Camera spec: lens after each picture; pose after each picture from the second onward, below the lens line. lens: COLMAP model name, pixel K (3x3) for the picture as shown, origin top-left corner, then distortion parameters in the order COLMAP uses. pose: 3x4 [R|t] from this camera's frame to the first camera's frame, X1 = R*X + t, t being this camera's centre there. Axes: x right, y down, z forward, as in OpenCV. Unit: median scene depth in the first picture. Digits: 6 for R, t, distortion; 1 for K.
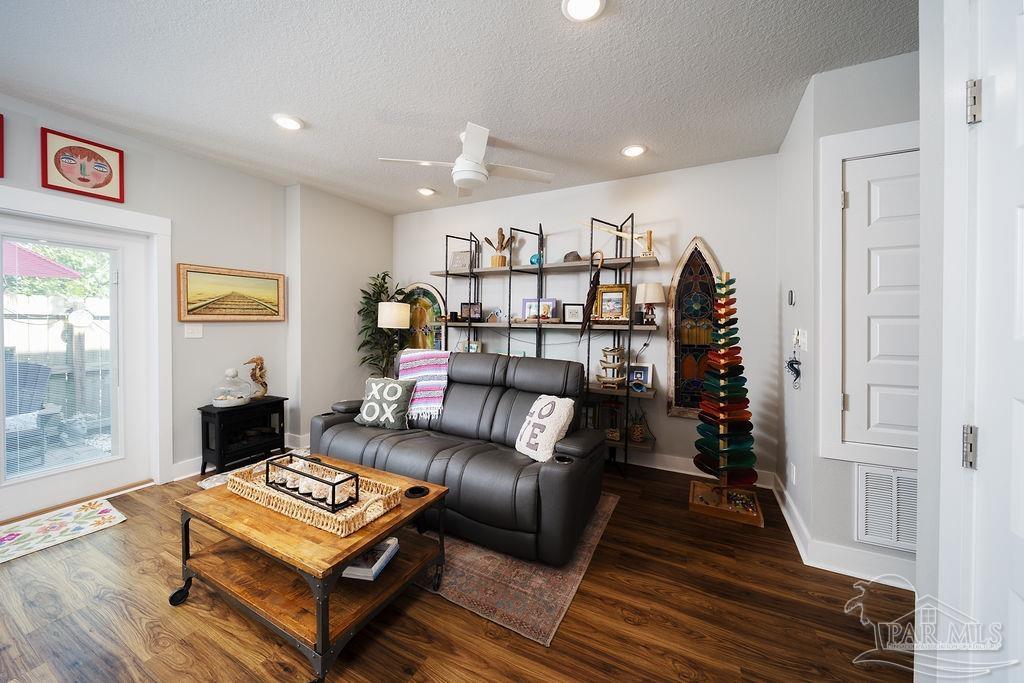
lens RADIAL K [[364.9, 0, 517.1], [0, 364.9, 322.5], [0, 0, 1]] dist [-0.001361, -0.000006]
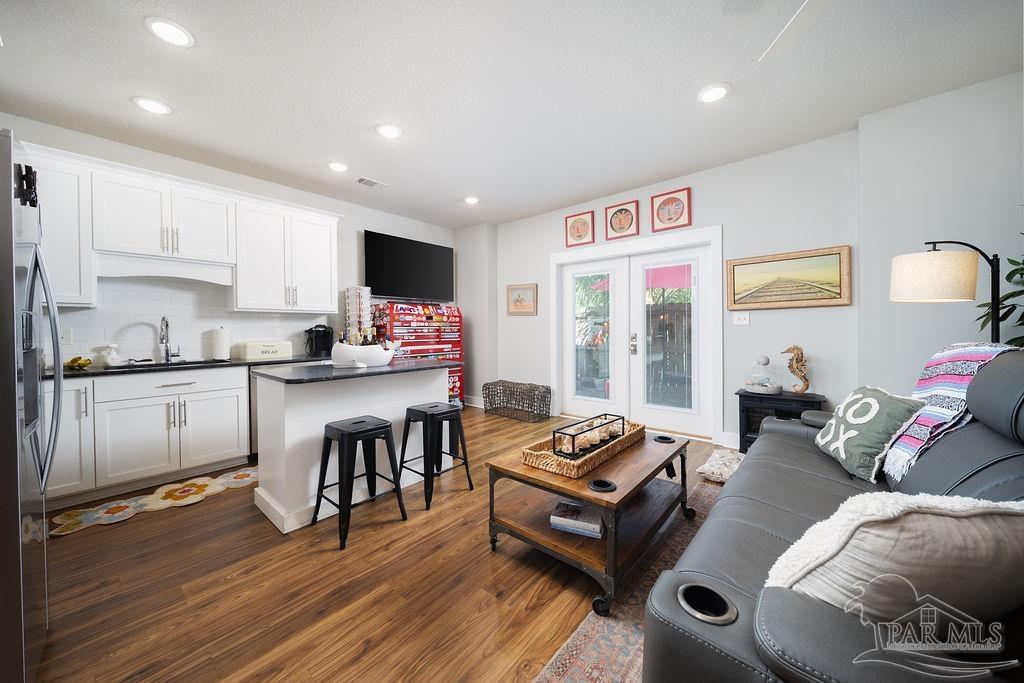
lens RADIAL K [[358.4, 0, 500.7], [0, 358.4, 333.5], [0, 0, 1]] dist [0.000305, 0.000032]
pose [[-0.254821, 0.003961, -0.966980, 0.347707], [0.006195, 0.999978, 0.002464, 0.060534], [0.966968, -0.005362, -0.254840, 0.571911]]
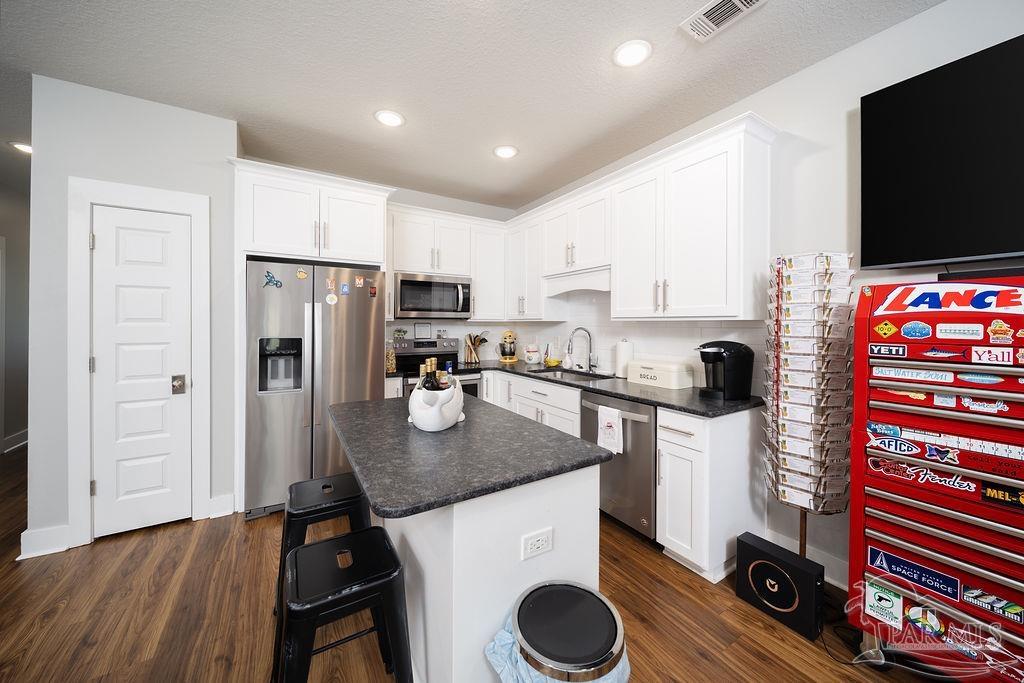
lens RADIAL K [[371.0, 0, 508.8], [0, 371.0, 325.3], [0, 0, 1]] dist [-0.000791, 0.000058]
pose [[-0.859422, -0.014236, 0.511069, -0.740553], [-0.008861, 0.999877, 0.012950, -0.008123], [-0.511190, 0.006601, -0.859442, 0.445592]]
